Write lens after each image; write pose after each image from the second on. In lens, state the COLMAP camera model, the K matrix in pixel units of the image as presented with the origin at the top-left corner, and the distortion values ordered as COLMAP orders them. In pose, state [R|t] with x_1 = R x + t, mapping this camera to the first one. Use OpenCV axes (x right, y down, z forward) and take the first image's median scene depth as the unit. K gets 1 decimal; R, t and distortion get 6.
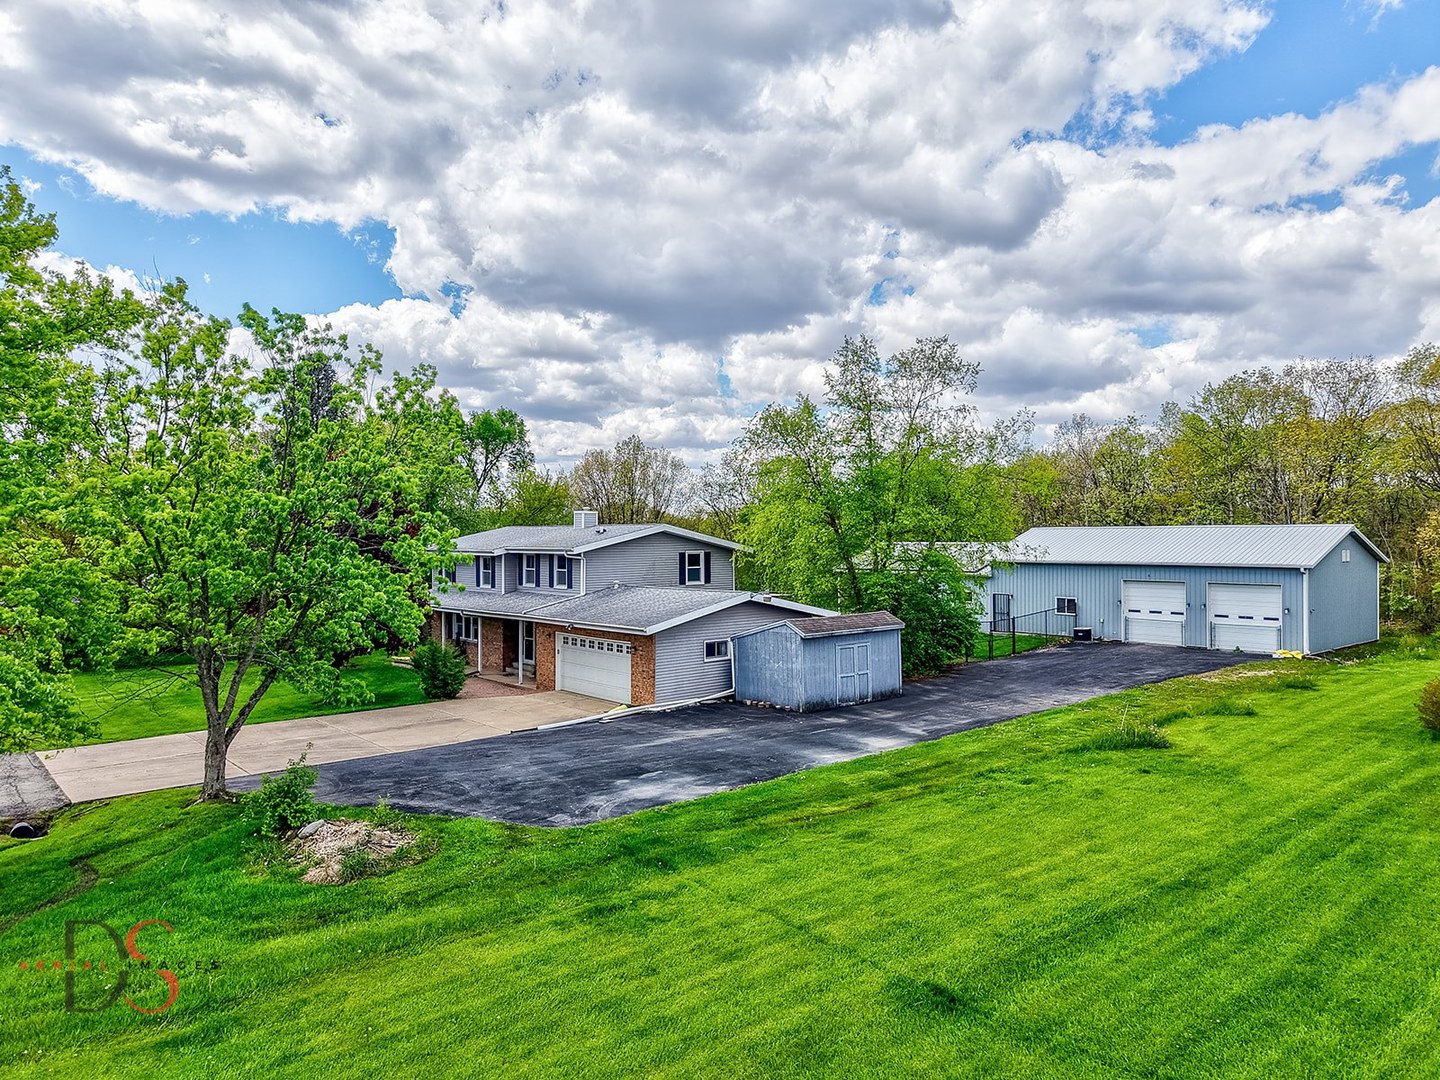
lens RADIAL K [[982.0, 0, 720.0], [0, 982.0, 540.0], [0, 0, 1]] dist [0.034507, -0.001391]
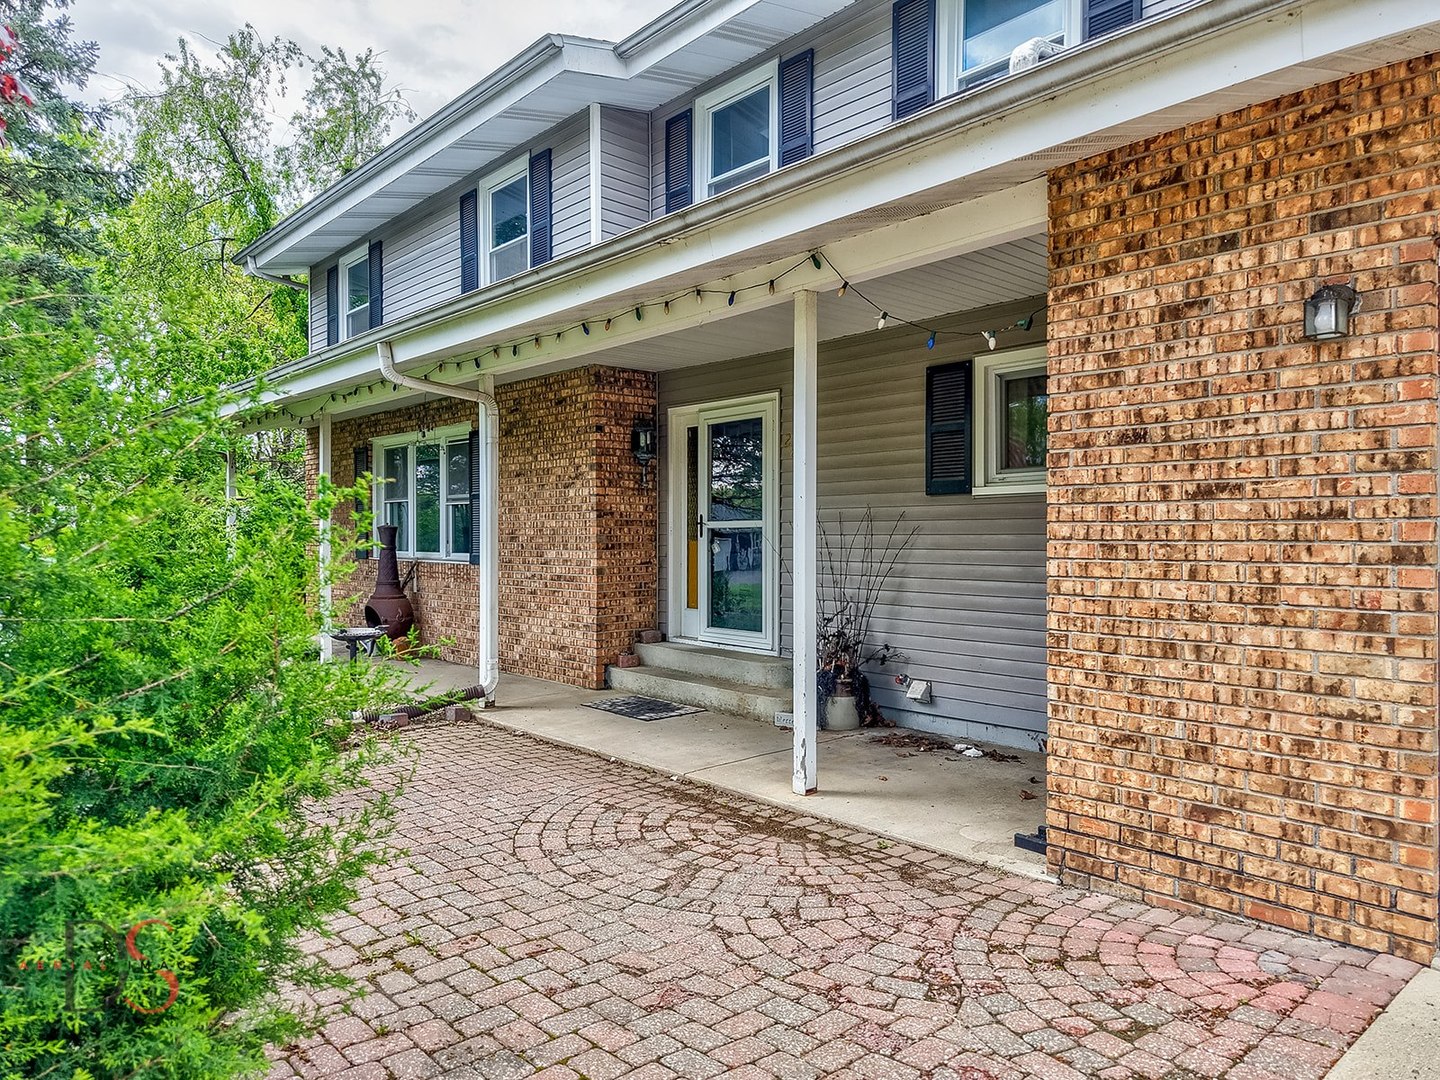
lens RADIAL K [[982.0, 0, 720.0], [0, 982.0, 540.0], [0, 0, 1]] dist [0.034507, -0.001391]
pose [[0.999866, 0.003938, 0.015893, -0.108078], [-0.003894, 0.999988, -0.002820, 0.056364], [-0.015904, 0.002758, 0.999870, 0.434734]]
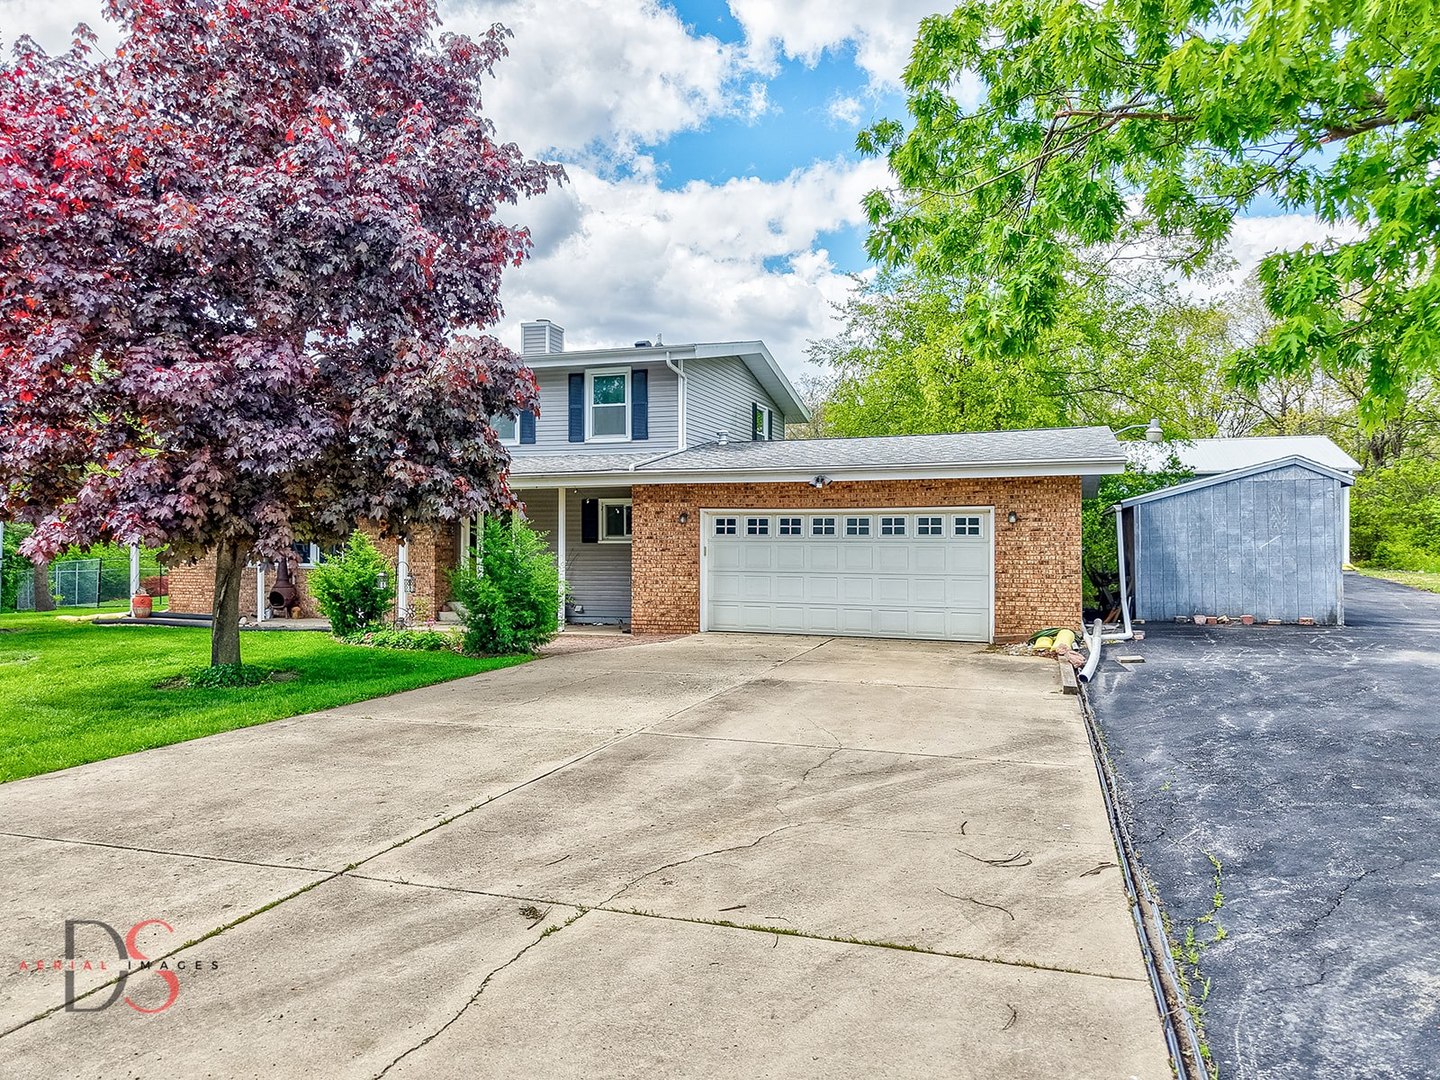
lens RADIAL K [[929.1, 0, 720.0], [0, 929.1, 540.0], [0, 0, 1]] dist [0.000650, -0.000307]
pose [[0.868050, 0.000436, 0.496476, -0.179568], [0.001096, 0.999995, -0.002795, 0.052046], [-0.496475, 0.002971, 0.868046, 0.288427]]
